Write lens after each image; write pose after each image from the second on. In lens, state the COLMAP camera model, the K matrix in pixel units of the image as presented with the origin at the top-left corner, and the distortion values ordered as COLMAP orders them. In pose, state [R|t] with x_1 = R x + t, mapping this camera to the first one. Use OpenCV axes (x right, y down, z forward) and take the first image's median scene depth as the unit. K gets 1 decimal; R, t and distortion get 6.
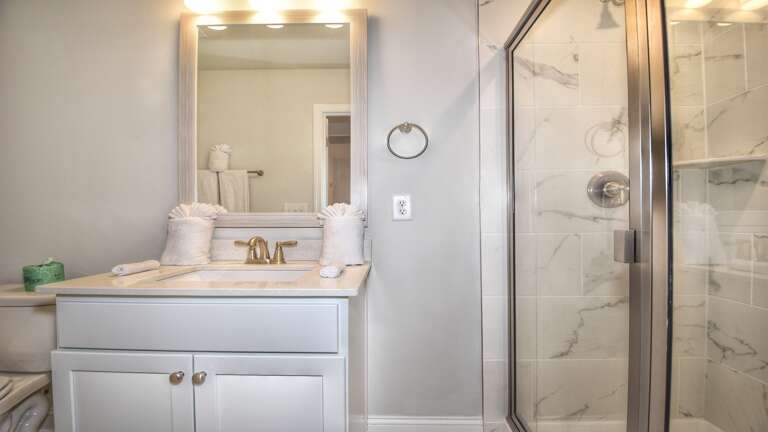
lens RADIAL K [[339.2, 0, 384.0], [0, 339.2, 216.0], [0, 0, 1]] dist [0.002022, -0.016407]
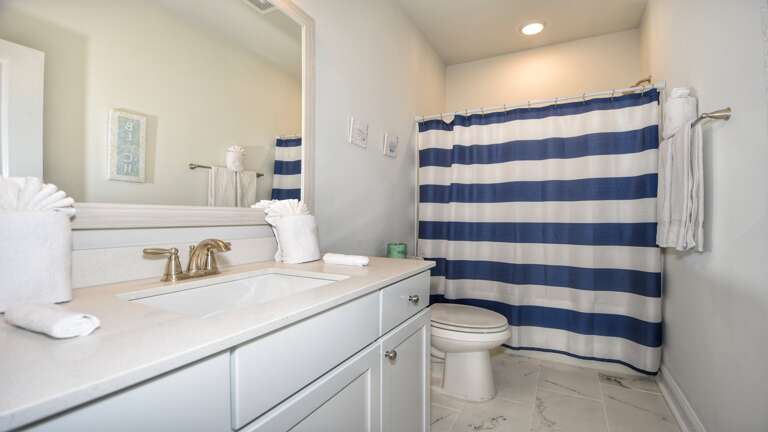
lens RADIAL K [[339.2, 0, 384.0], [0, 339.2, 216.0], [0, 0, 1]] dist [0.002022, -0.016407]
pose [[0.454033, 0.003447, 0.890978, -0.791968], [-0.013388, 0.999906, 0.002954, 0.003012], [-0.890884, -0.013270, 0.454036, 0.308658]]
